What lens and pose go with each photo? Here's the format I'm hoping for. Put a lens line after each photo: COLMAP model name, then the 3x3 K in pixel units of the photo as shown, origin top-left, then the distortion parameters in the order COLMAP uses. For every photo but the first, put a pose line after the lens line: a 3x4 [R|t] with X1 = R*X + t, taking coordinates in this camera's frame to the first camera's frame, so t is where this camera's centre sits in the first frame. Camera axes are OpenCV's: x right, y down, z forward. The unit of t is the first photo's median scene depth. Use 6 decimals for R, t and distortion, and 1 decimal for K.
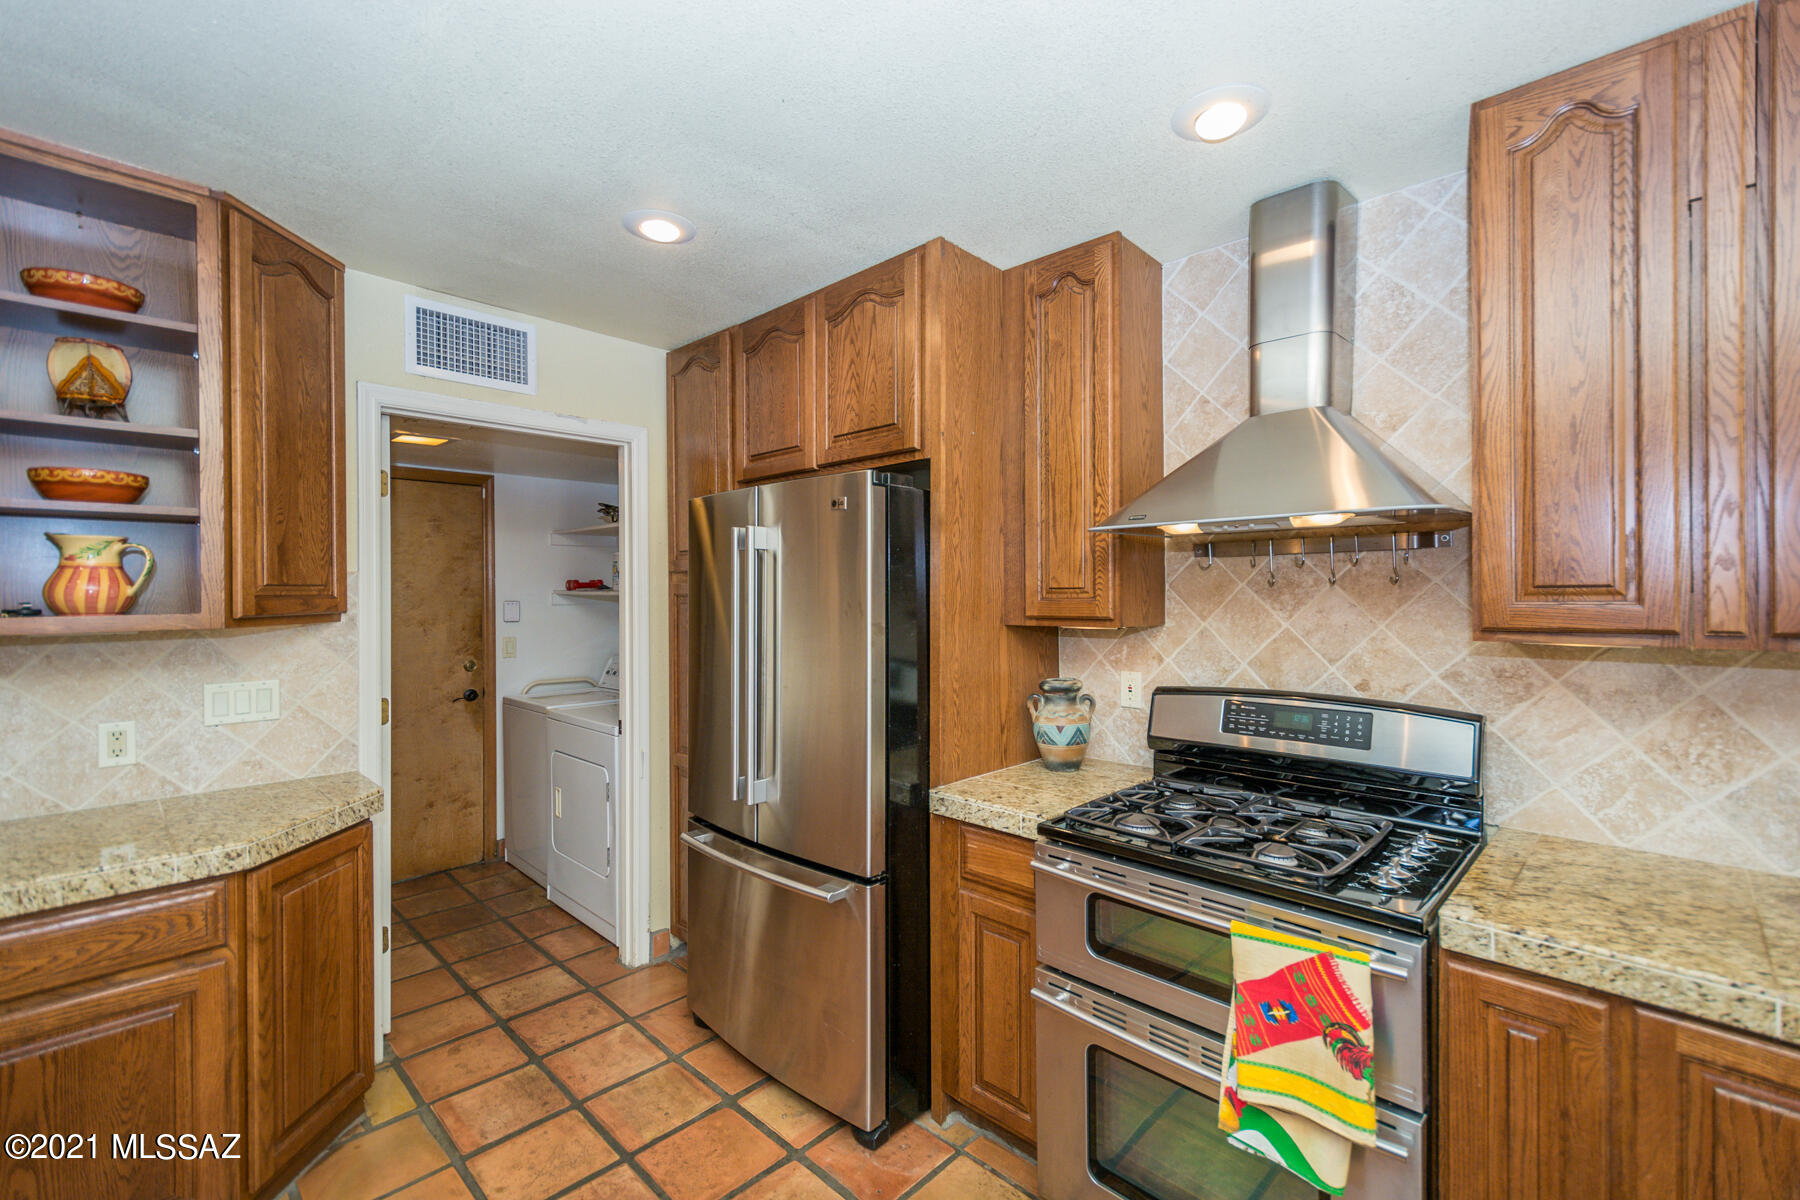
lens RADIAL K [[799.3, 0, 913.9], [0, 799.3, 598.5], [0, 0, 1]] dist [0.016987, 0.000053]
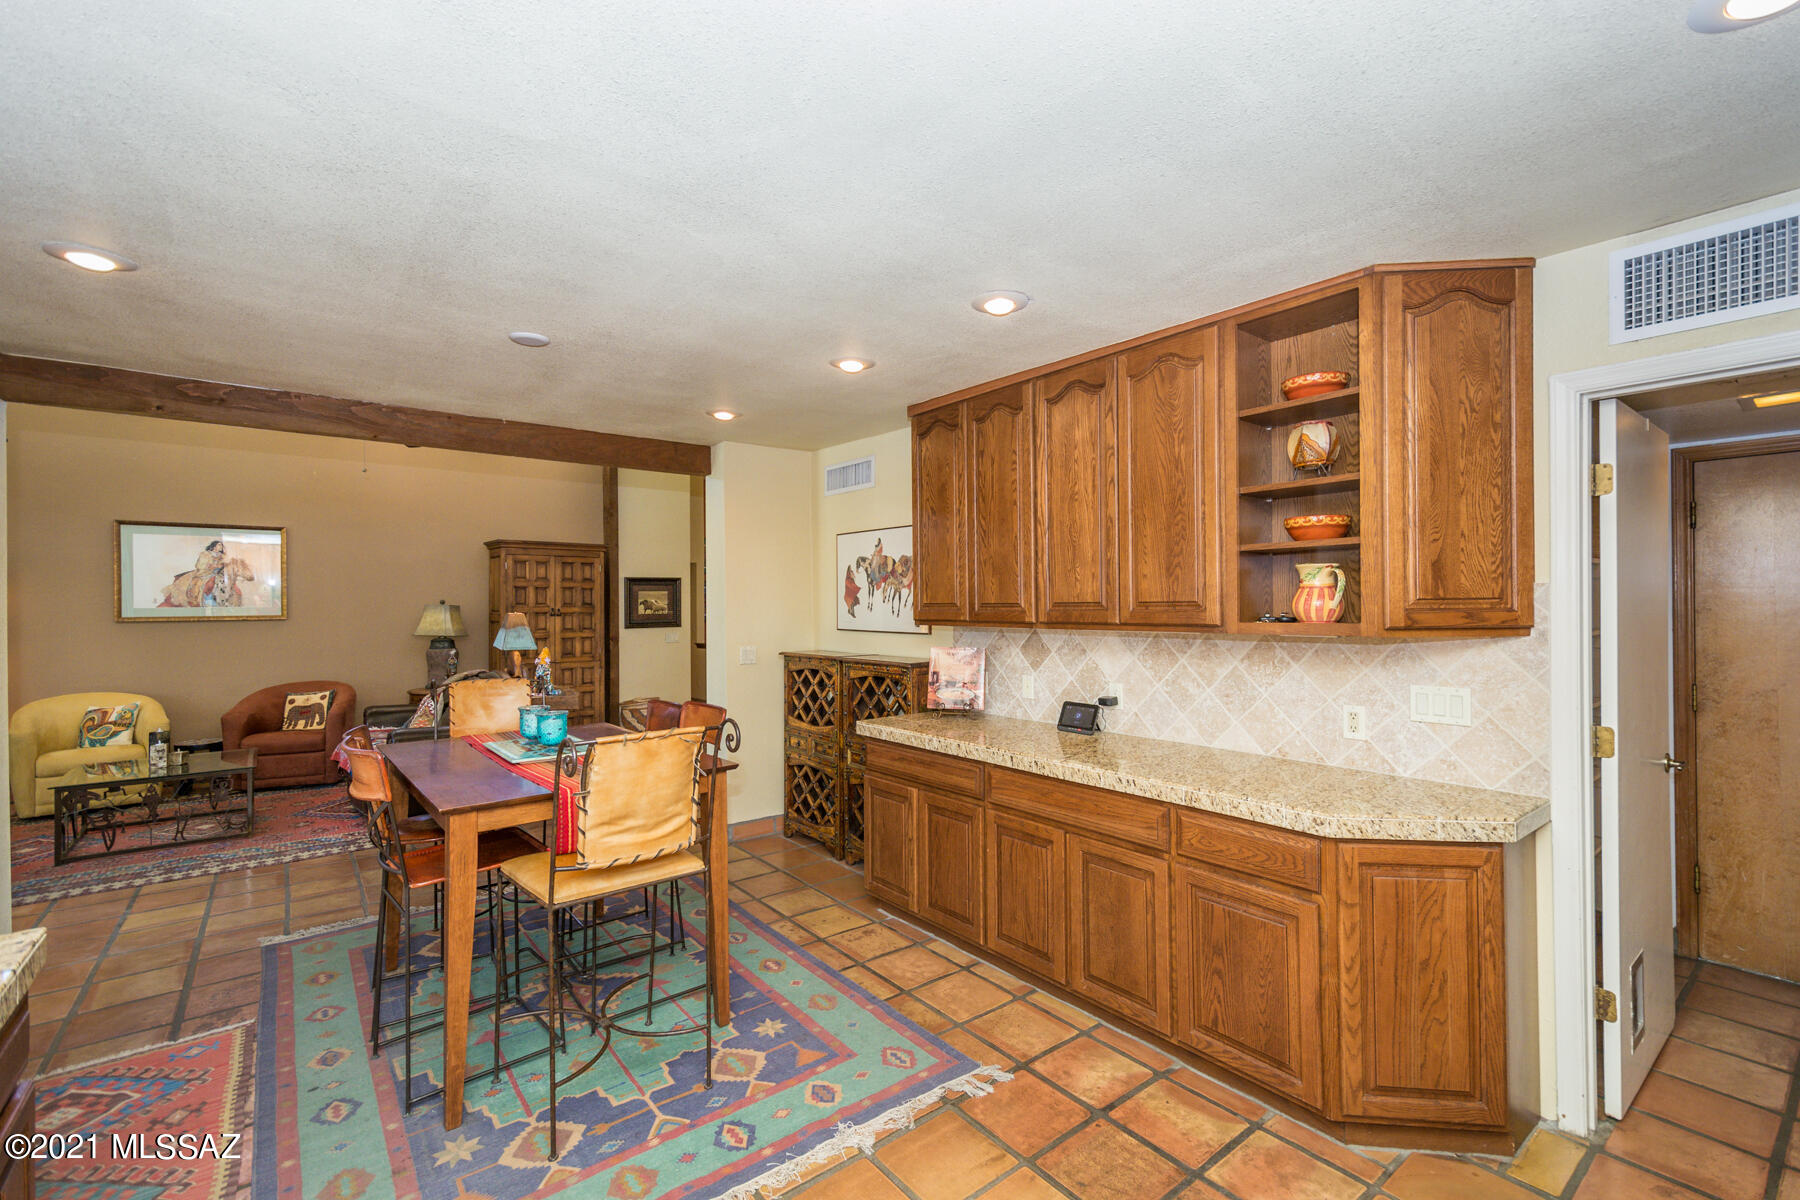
lens RADIAL K [[799.3, 0, 913.9], [0, 799.3, 598.5], [0, 0, 1]] dist [0.016987, 0.000053]
pose [[-0.145113, 0.000466, -0.989415, 0.374954], [0.002858, 0.999996, 0.000052, -0.019896], [0.989411, -0.002820, -0.145114, 0.470794]]
